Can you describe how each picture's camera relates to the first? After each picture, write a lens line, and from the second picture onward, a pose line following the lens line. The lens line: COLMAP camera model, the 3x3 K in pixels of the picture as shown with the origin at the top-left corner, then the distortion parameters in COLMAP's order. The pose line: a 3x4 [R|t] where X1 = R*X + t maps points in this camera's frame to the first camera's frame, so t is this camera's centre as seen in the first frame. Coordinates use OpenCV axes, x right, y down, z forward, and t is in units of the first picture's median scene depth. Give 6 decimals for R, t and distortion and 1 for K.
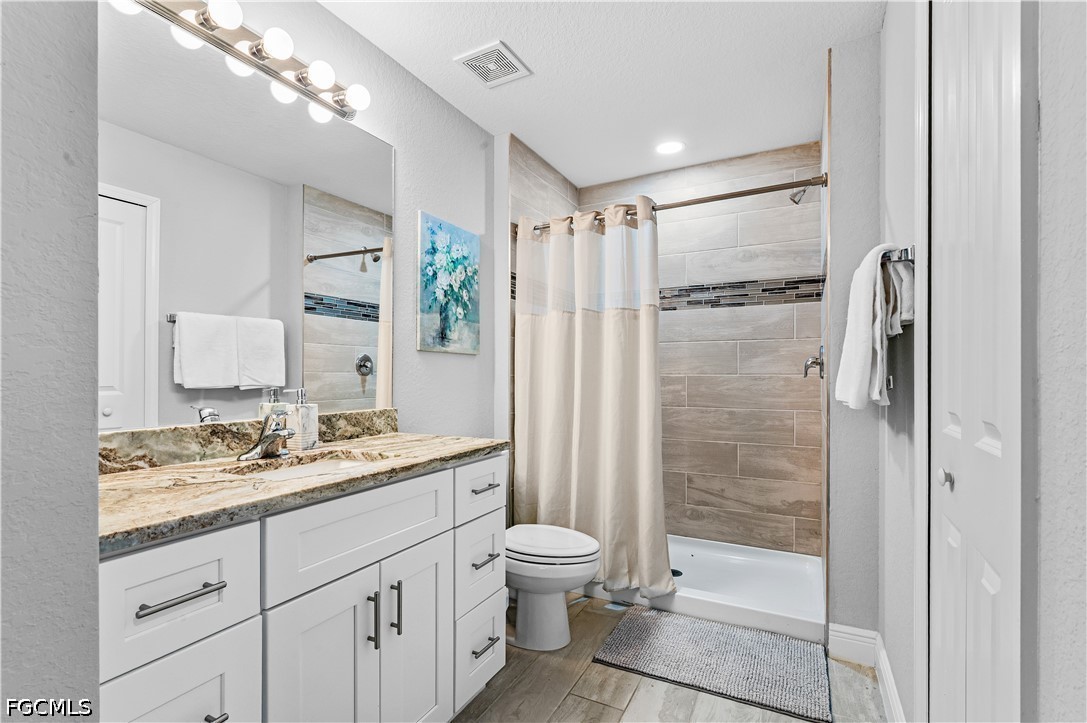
lens RADIAL K [[521.1, 0, 545.5], [0, 521.1, 368.8], [0, 0, 1]] dist [-0.023364, 0.000060]
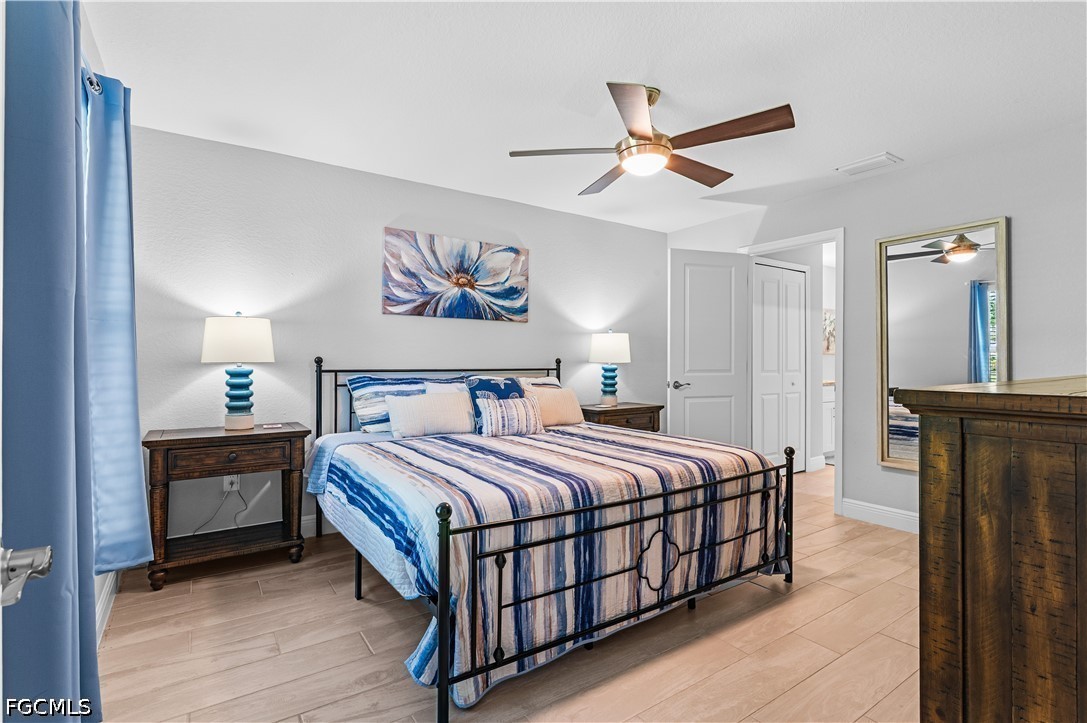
lens RADIAL K [[521.1, 0, 547.5], [0, 521.1, 361.9], [0, 0, 1]] dist [-0.023364, 0.000060]
pose [[0.899407, -0.001107, -0.437110, -0.134664], [0.007144, 0.999900, 0.012166, -0.013334], [0.437053, -0.014065, 0.899326, -0.899639]]
